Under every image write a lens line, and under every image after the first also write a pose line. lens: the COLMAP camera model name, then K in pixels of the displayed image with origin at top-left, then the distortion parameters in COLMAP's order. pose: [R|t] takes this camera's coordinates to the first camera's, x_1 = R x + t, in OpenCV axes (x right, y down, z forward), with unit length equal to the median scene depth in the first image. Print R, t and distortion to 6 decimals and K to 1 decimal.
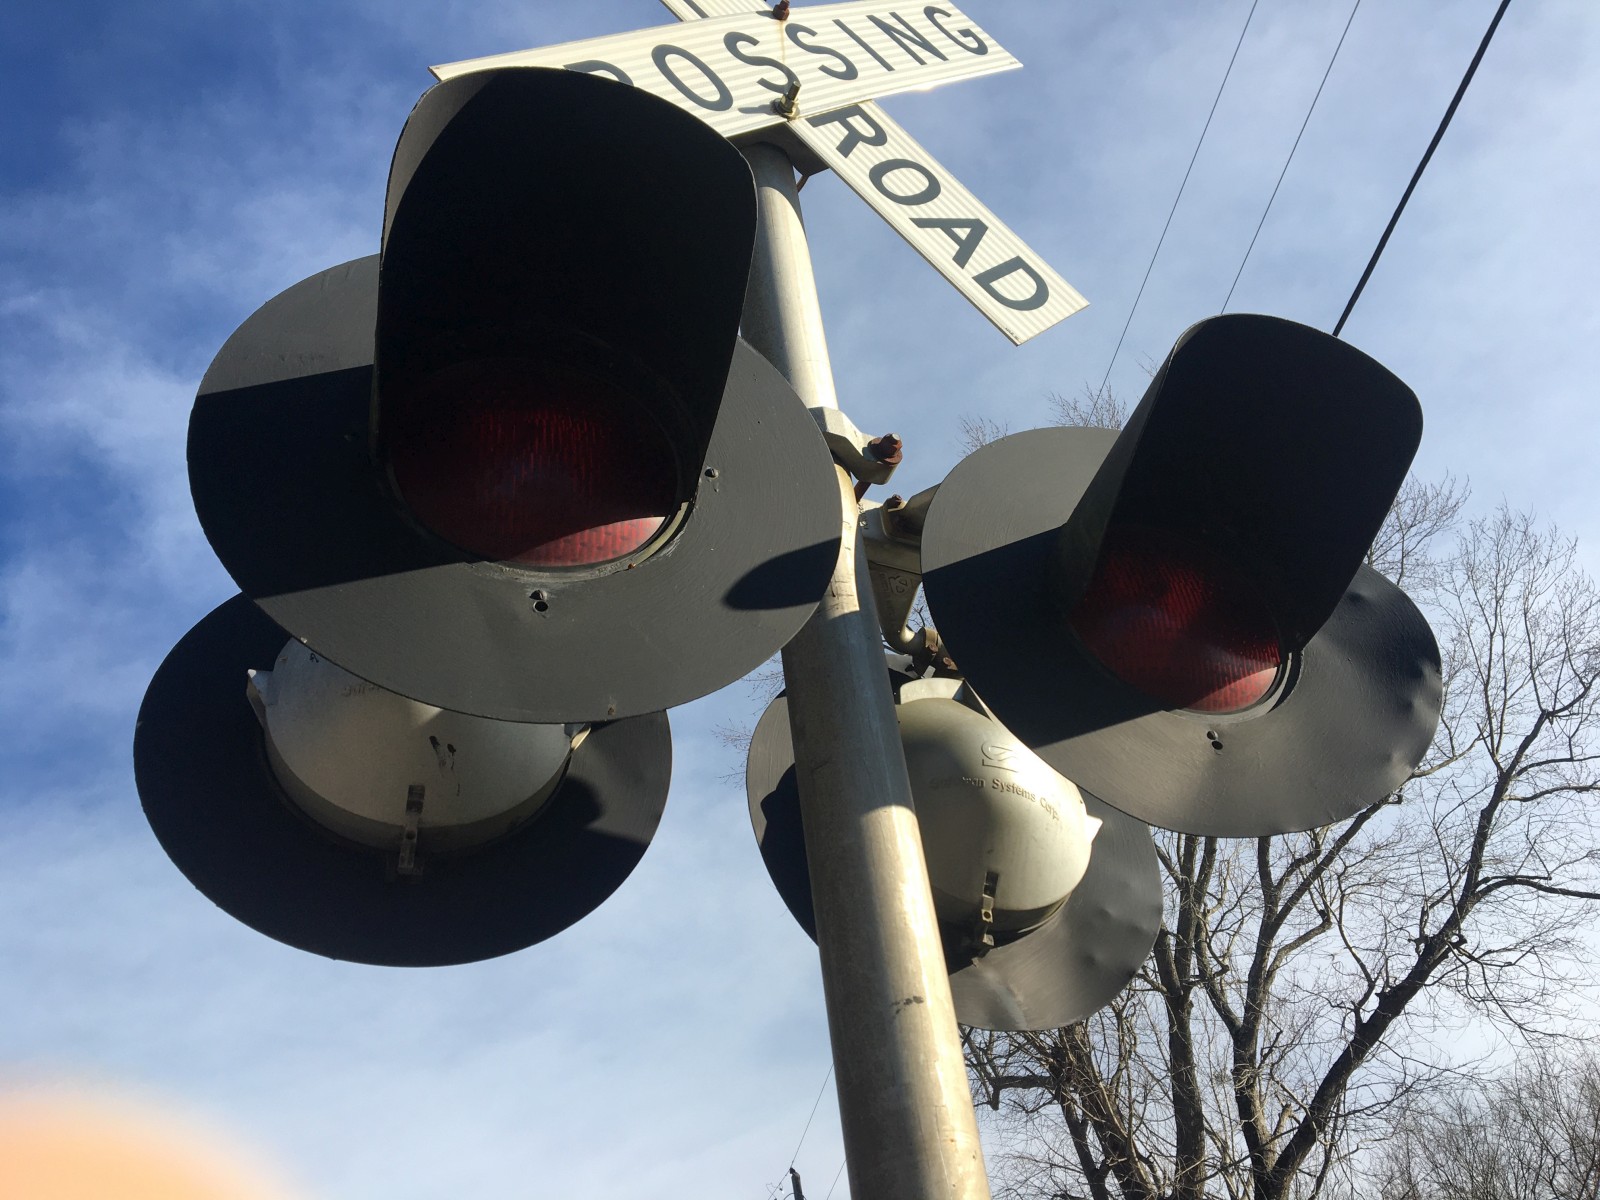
lens RADIAL K [[1328.0, 0, 794.8], [0, 1328.0, 600.3], [0, 0, 1]] dist [0.078524, -0.111311]
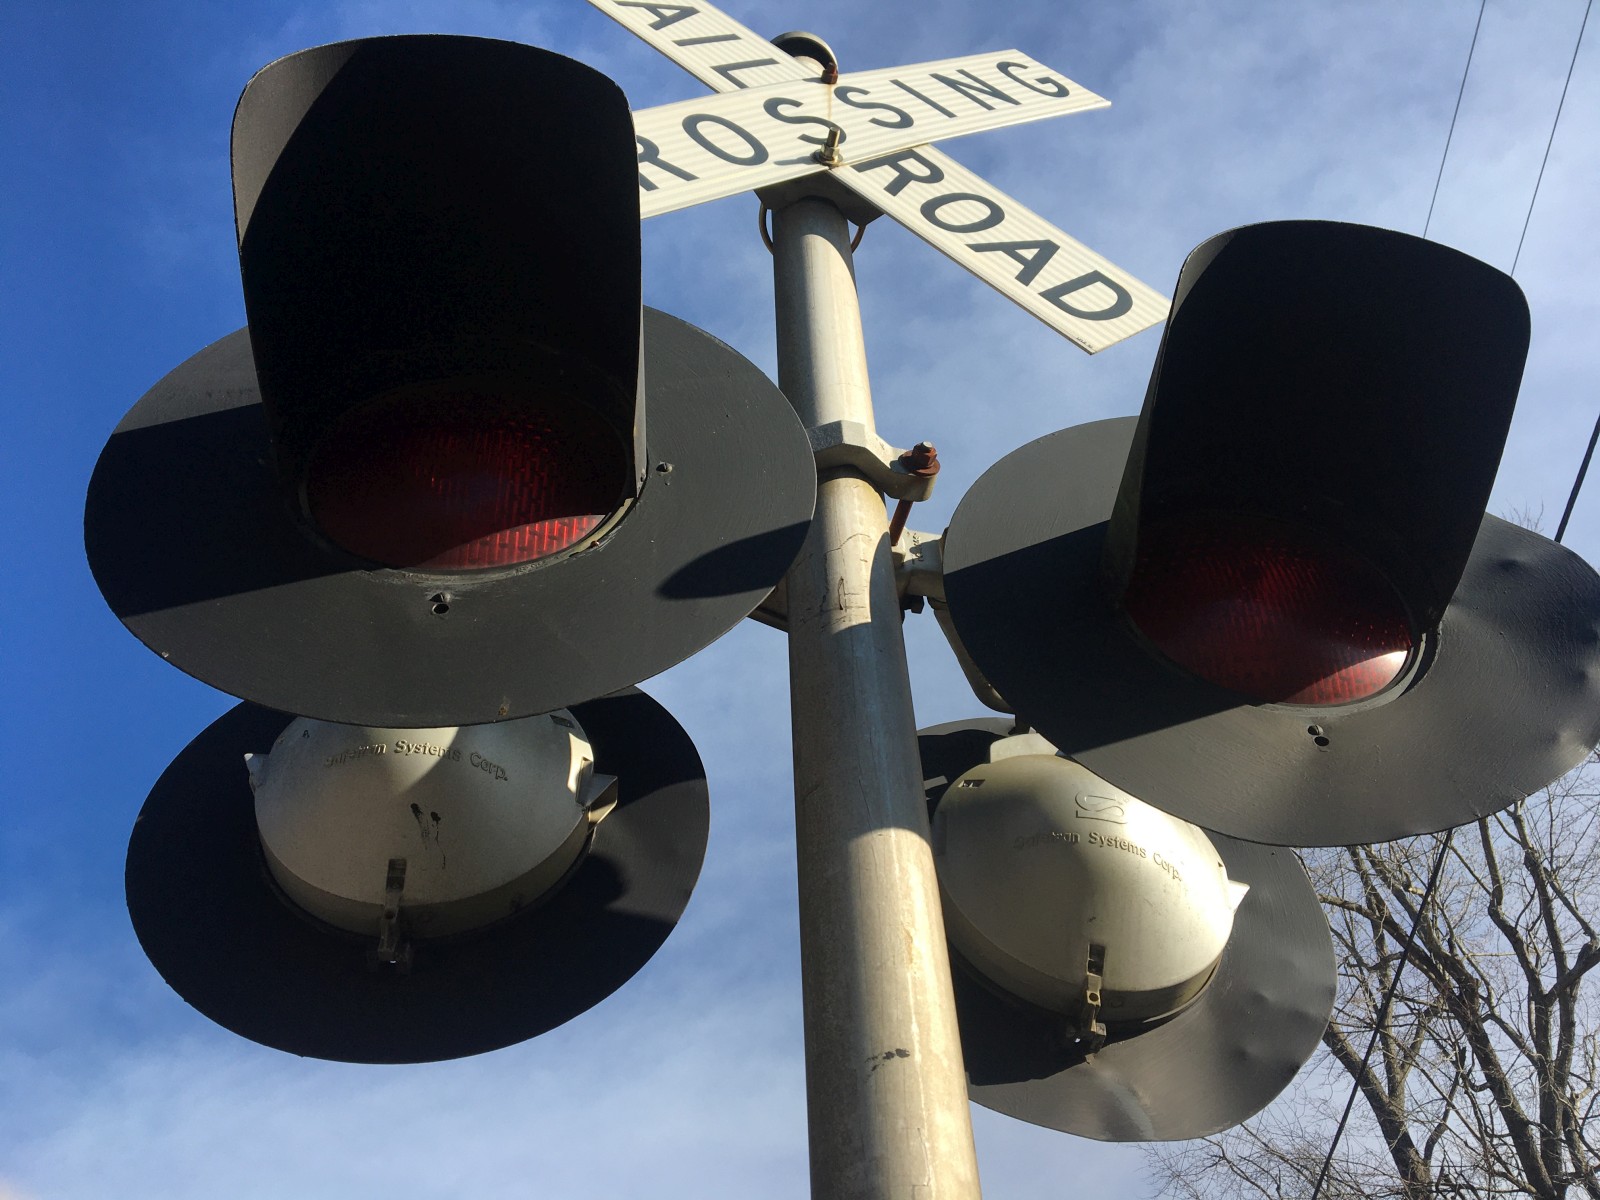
lens RADIAL K [[1334.2, 0, 796.2], [0, 1334.2, 599.3], [0, 0, 1]] dist [0.078184, -0.122261]
pose [[0.977445, -0.101496, -0.185202, 0.122888], [0.074326, 0.986164, -0.148175, 0.088648], [0.197678, 0.131068, 0.971465, 0.109817]]
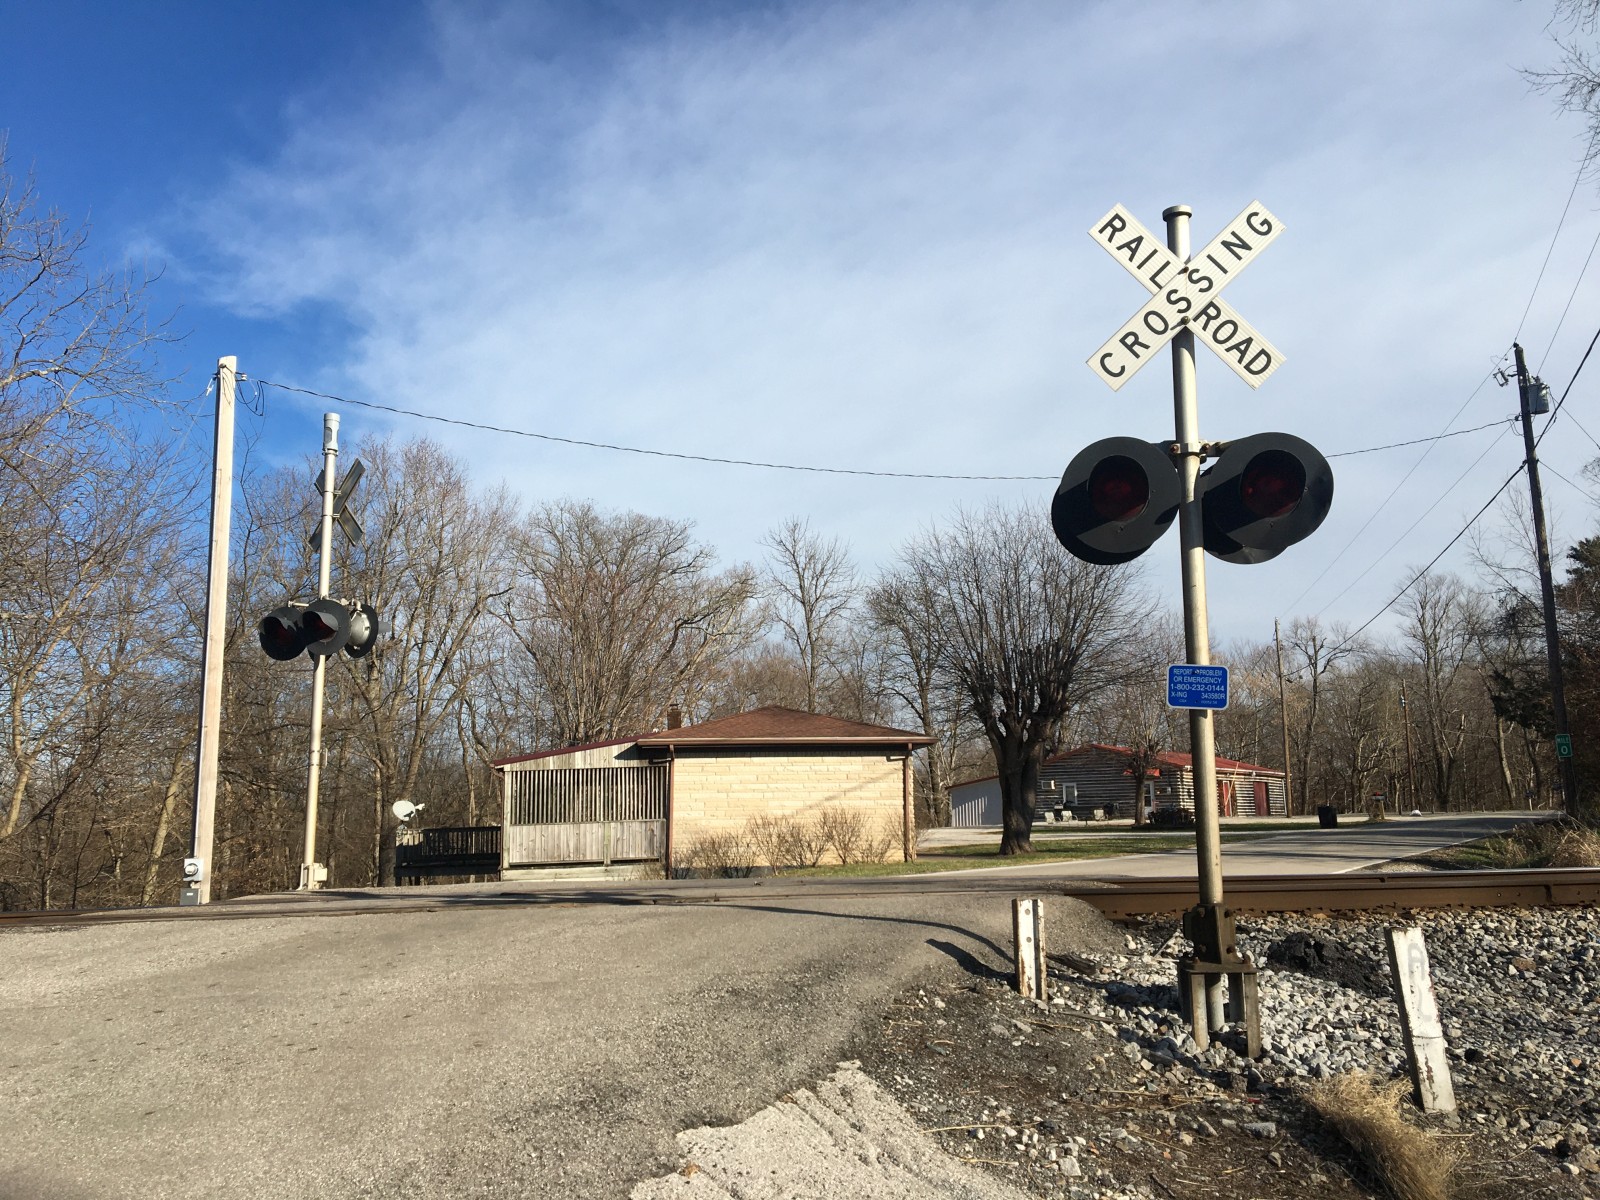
lens RADIAL K [[1320.2, 0, 789.8], [0, 1320.2, 588.3], [0, 0, 1]] dist [0.083285, -0.136510]
pose [[0.849866, 0.028854, -0.526208, 1.006914], [0.280304, 0.820795, 0.497720, -1.893855], [0.446270, -0.570494, 0.689478, -2.350471]]
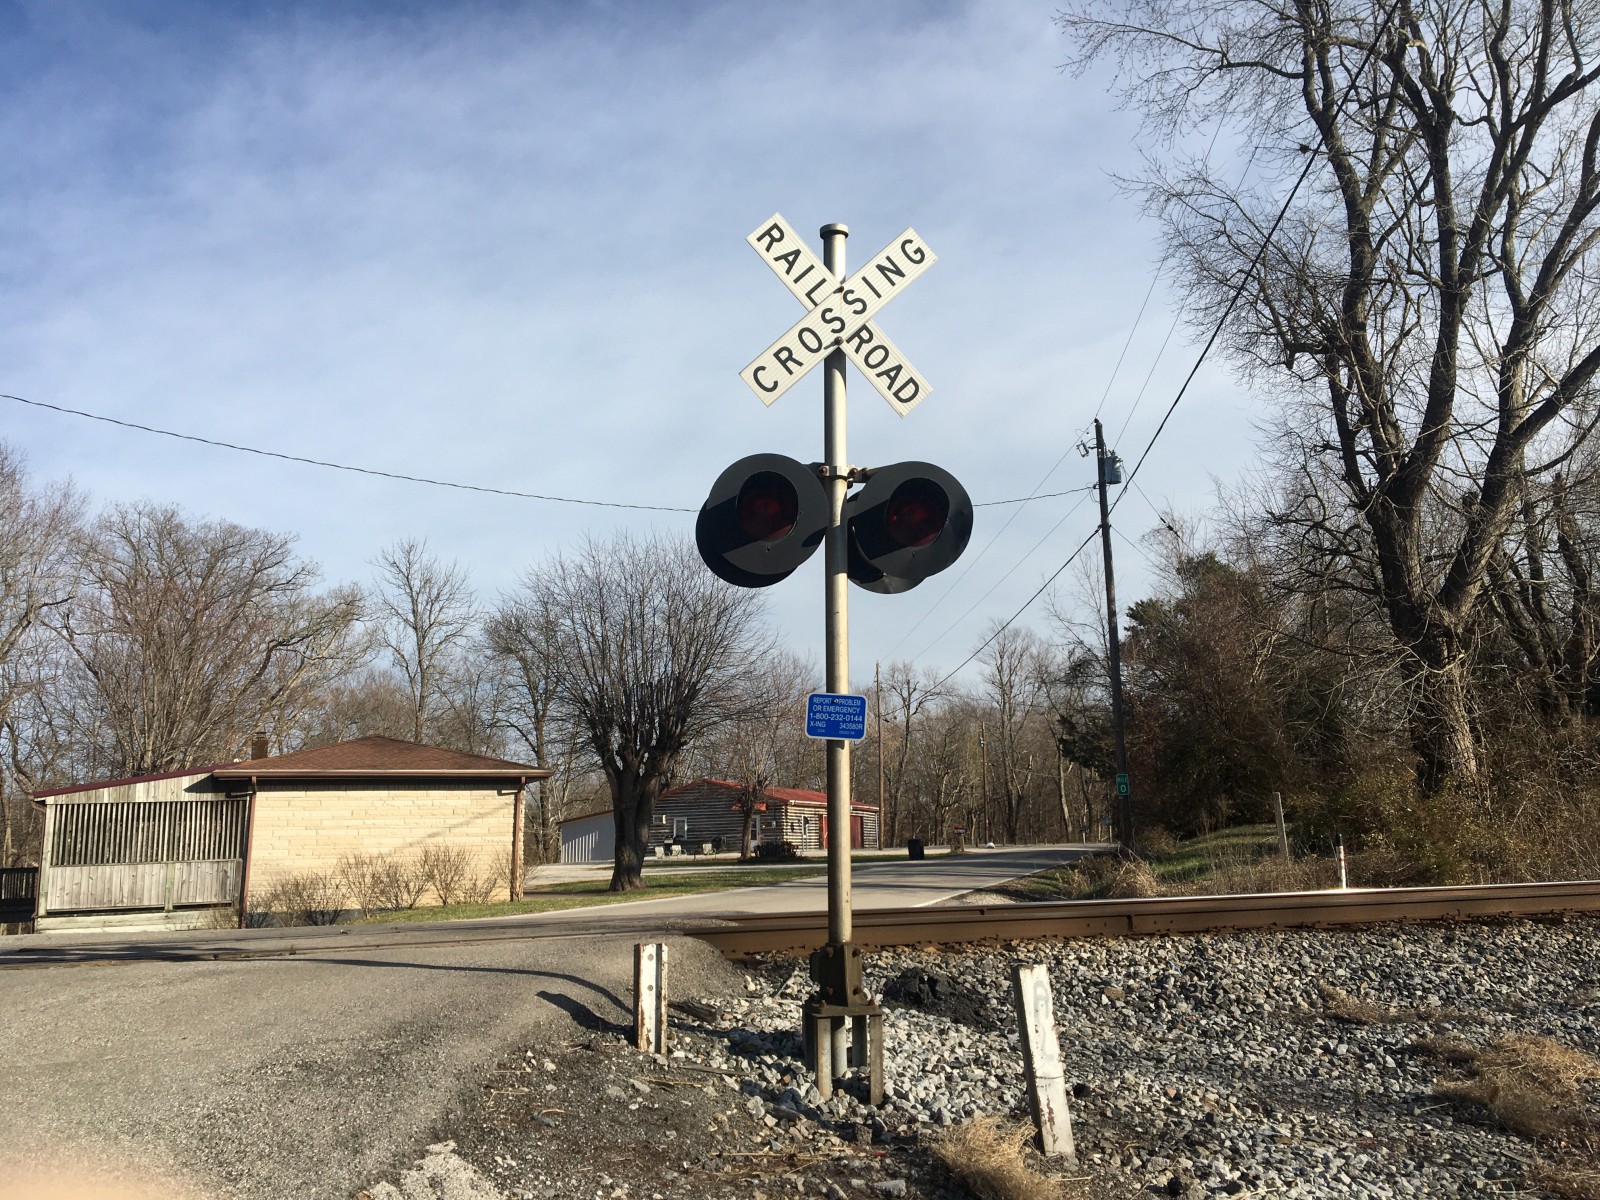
lens RADIAL K [[1320.2, 0, 789.8], [0, 1320.2, 588.3], [0, 0, 1]] dist [0.083285, -0.136510]
pose [[0.961268, 0.062820, -0.268361, 0.853865], [0.092787, 0.843084, 0.529717, -1.707836], [0.259528, -0.534100, 0.804601, -2.170526]]
